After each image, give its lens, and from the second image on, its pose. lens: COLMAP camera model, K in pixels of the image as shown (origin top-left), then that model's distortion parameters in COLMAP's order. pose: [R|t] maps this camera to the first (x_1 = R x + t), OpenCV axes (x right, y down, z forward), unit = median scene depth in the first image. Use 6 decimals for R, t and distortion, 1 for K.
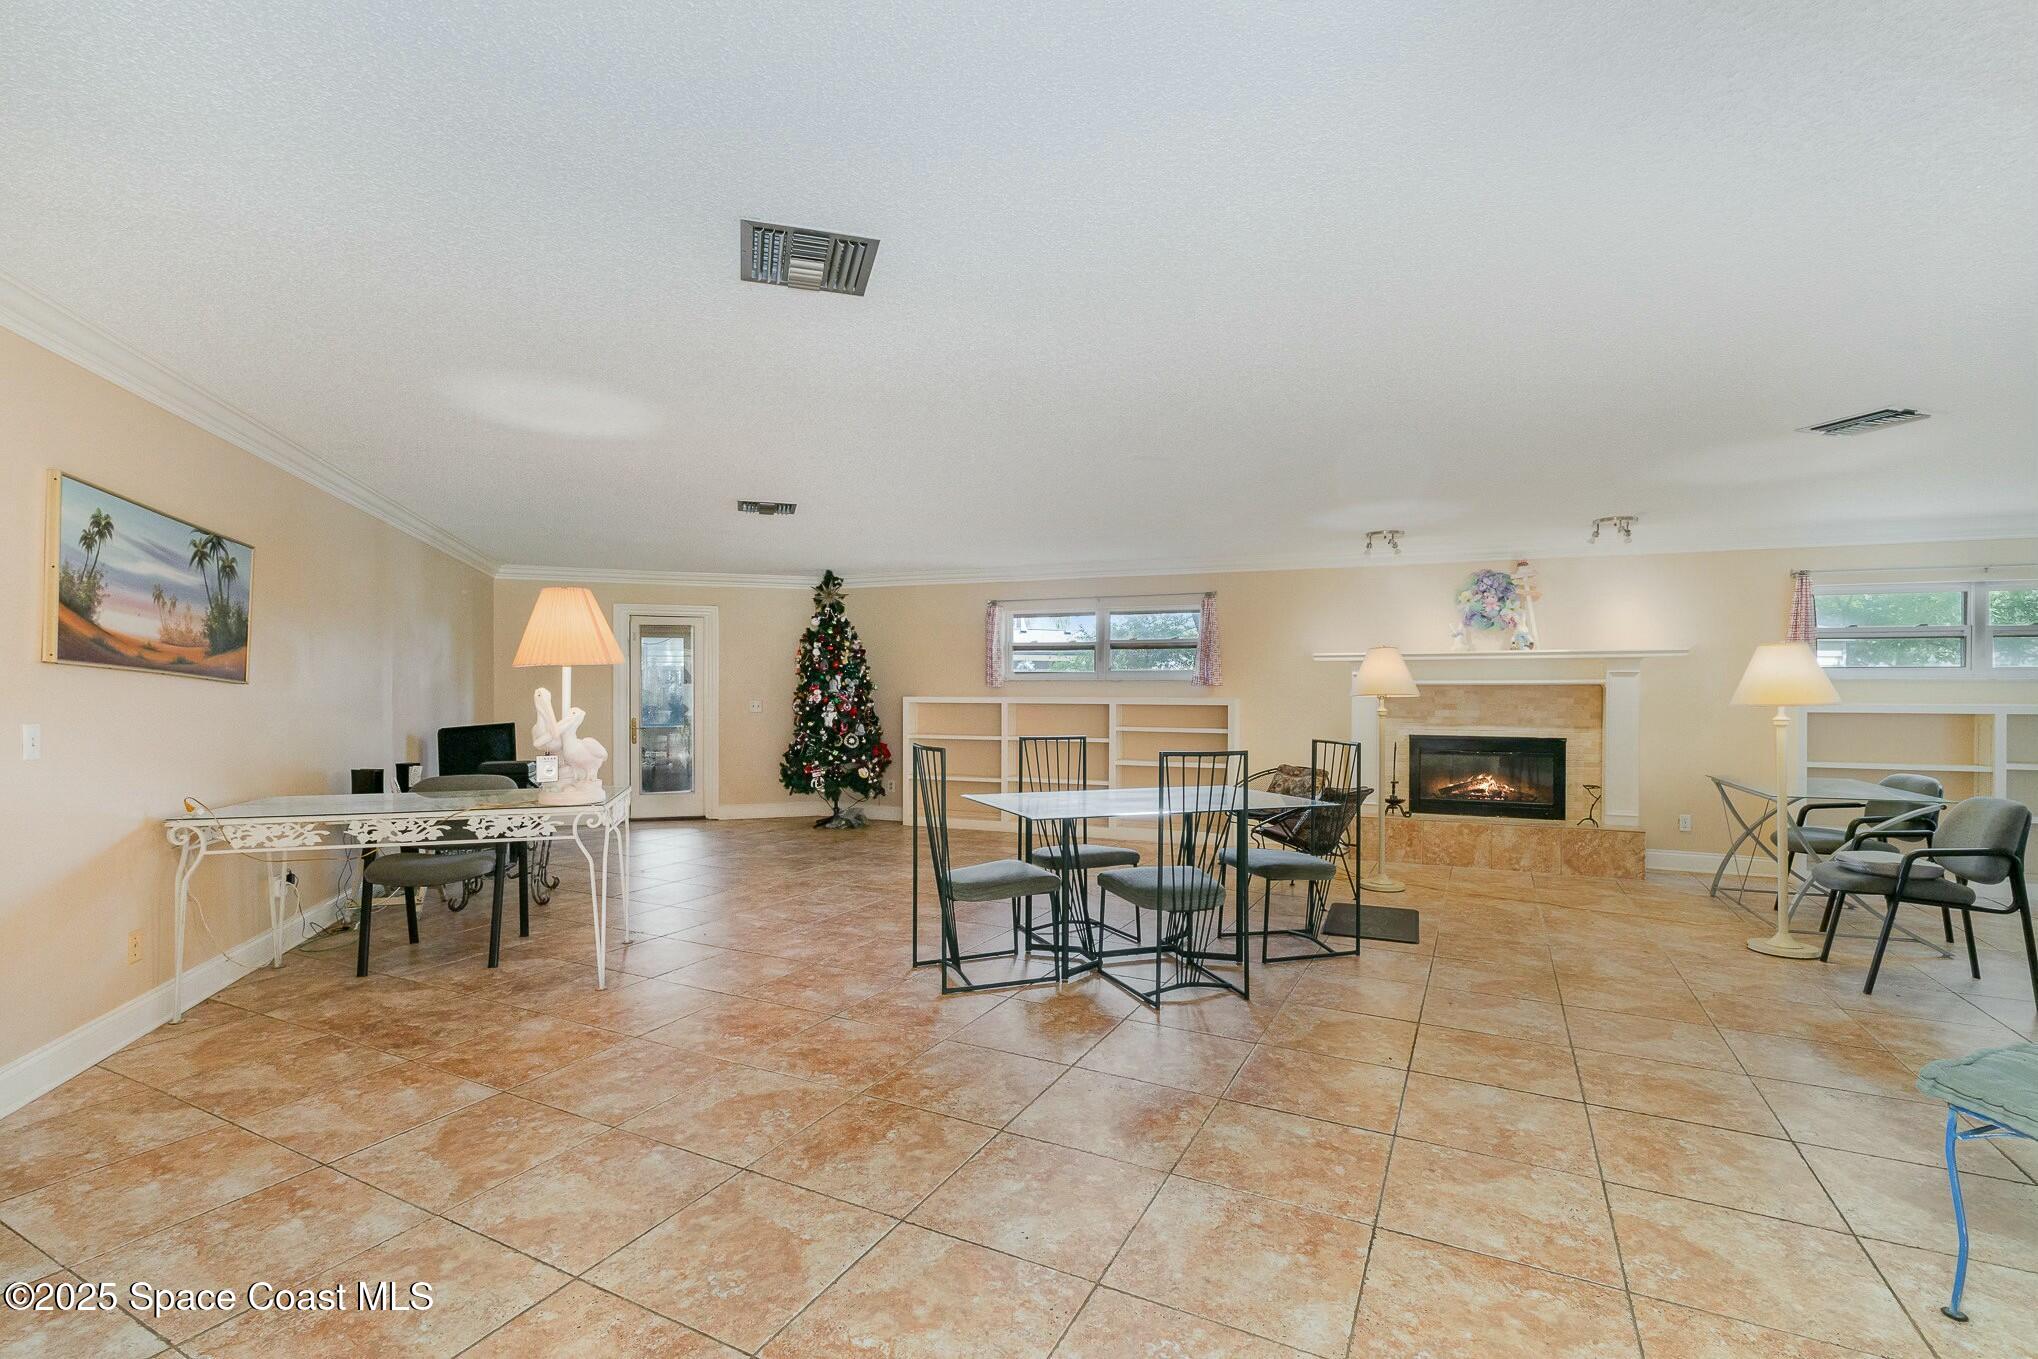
lens RADIAL K [[918.1, 0, 1015.4], [0, 918.1, 688.5], [0, 0, 1]] dist [-0.002314, 0.000475]
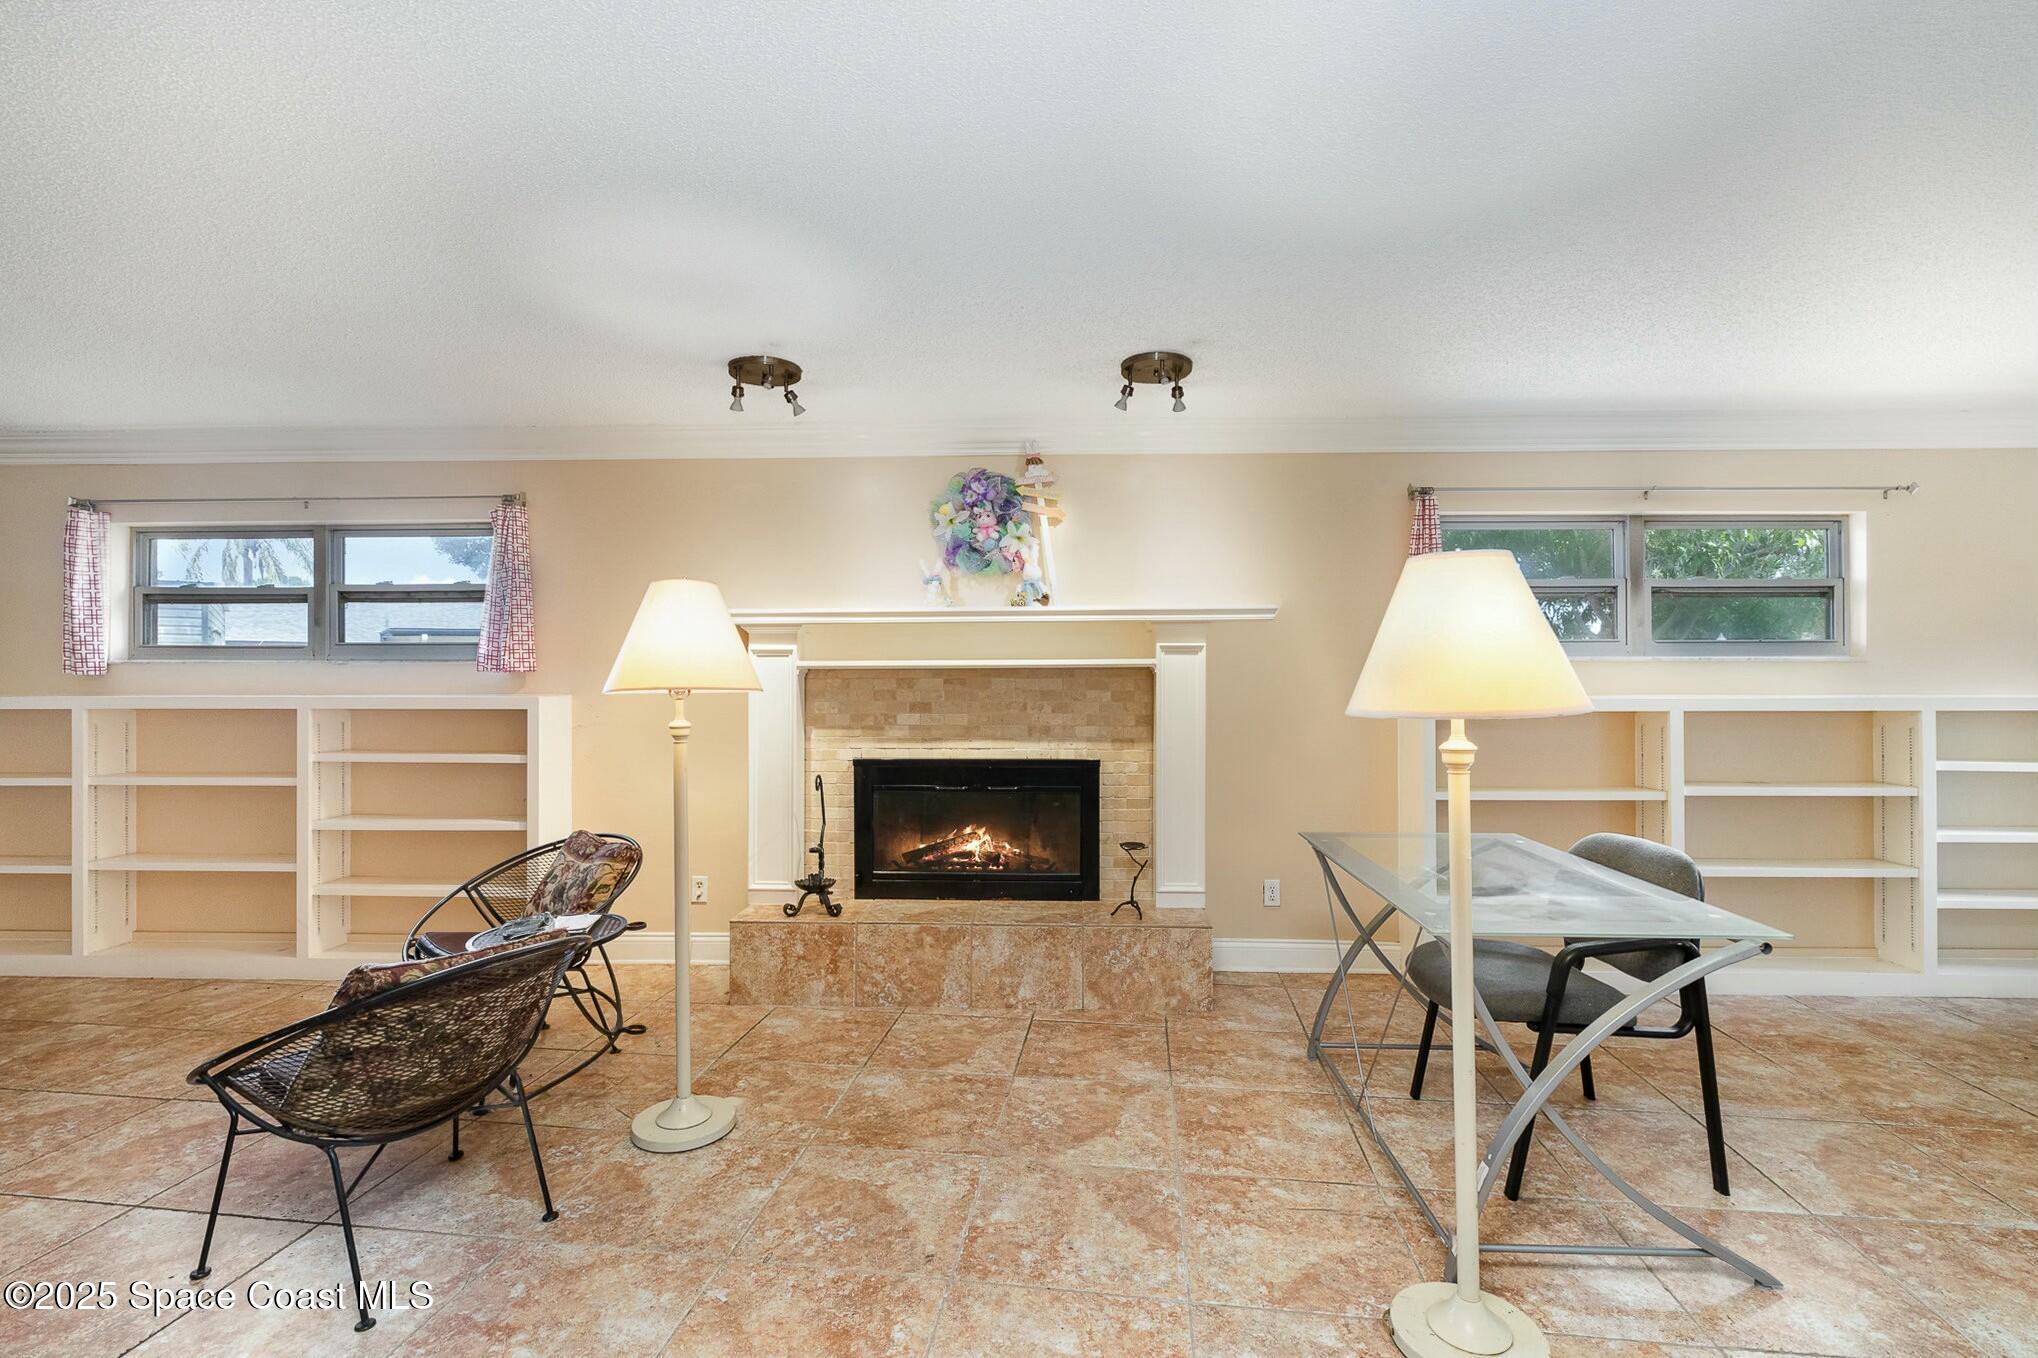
lens RADIAL K [[889.7, 0, 1019.0], [0, 889.7, 679.0], [0, 0, 1]] dist [-0.002379, 0.000273]
pose [[0.936713, -0.004126, 0.350074, 0.342087], [0.003853, 0.999991, 0.001474, 0.001777], [-0.350077, -0.000032, 0.936721, 0.469920]]
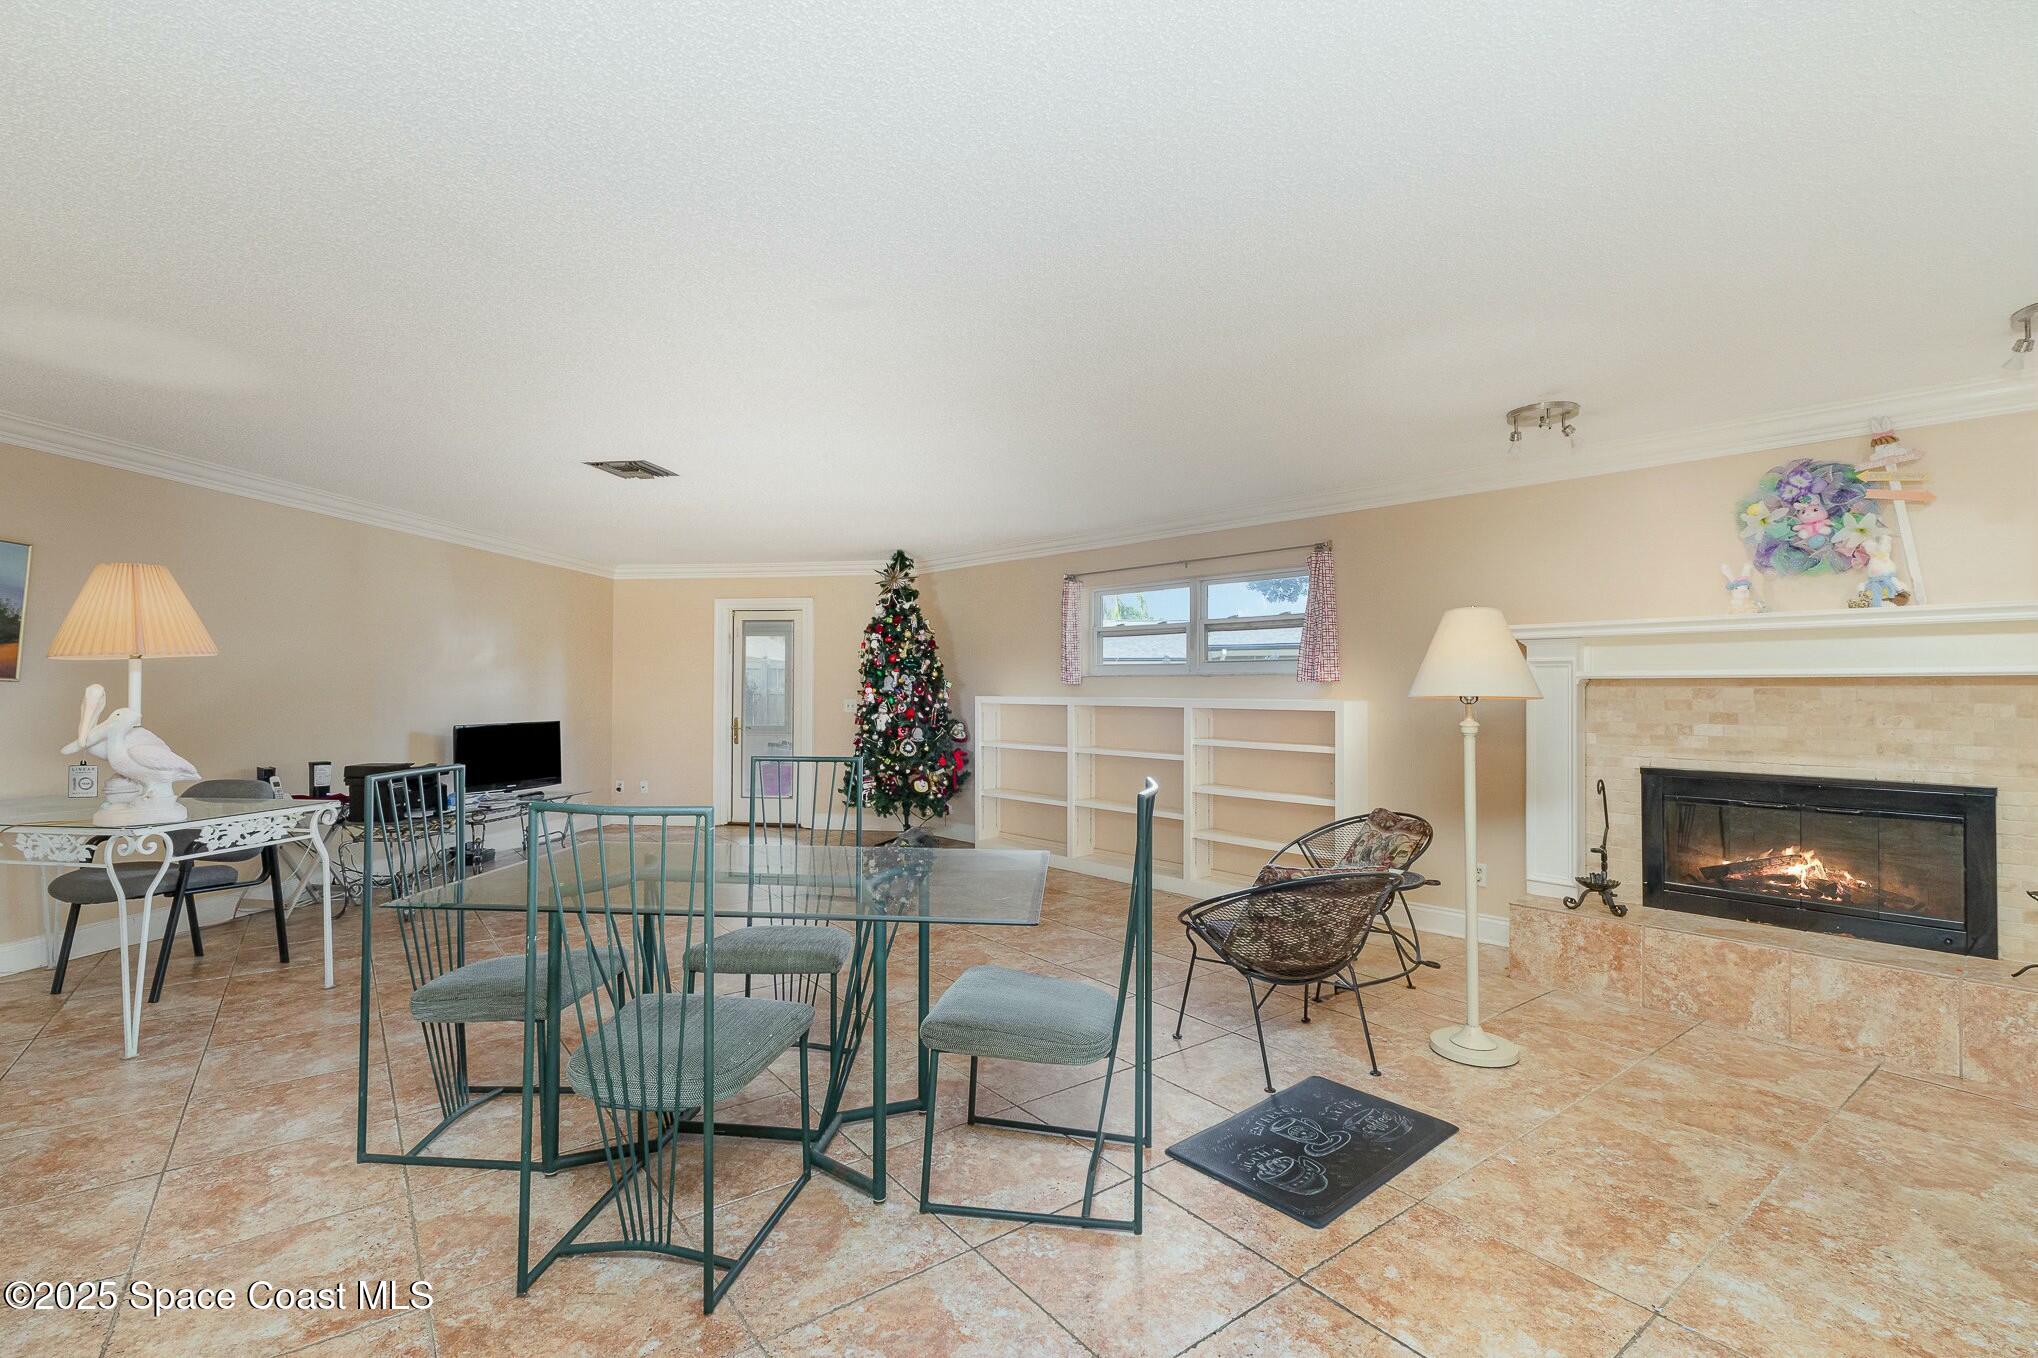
lens RADIAL K [[912.5, 0, 1009.9], [0, 912.5, 672.4], [0, 0, 1]] dist [-0.001194, 0.000097]
pose [[0.902583, -0.007567, -0.430448, 0.328168], [0.000456, 0.999862, -0.016619, 0.001349], [0.430515, 0.014804, 0.902462, 0.333718]]
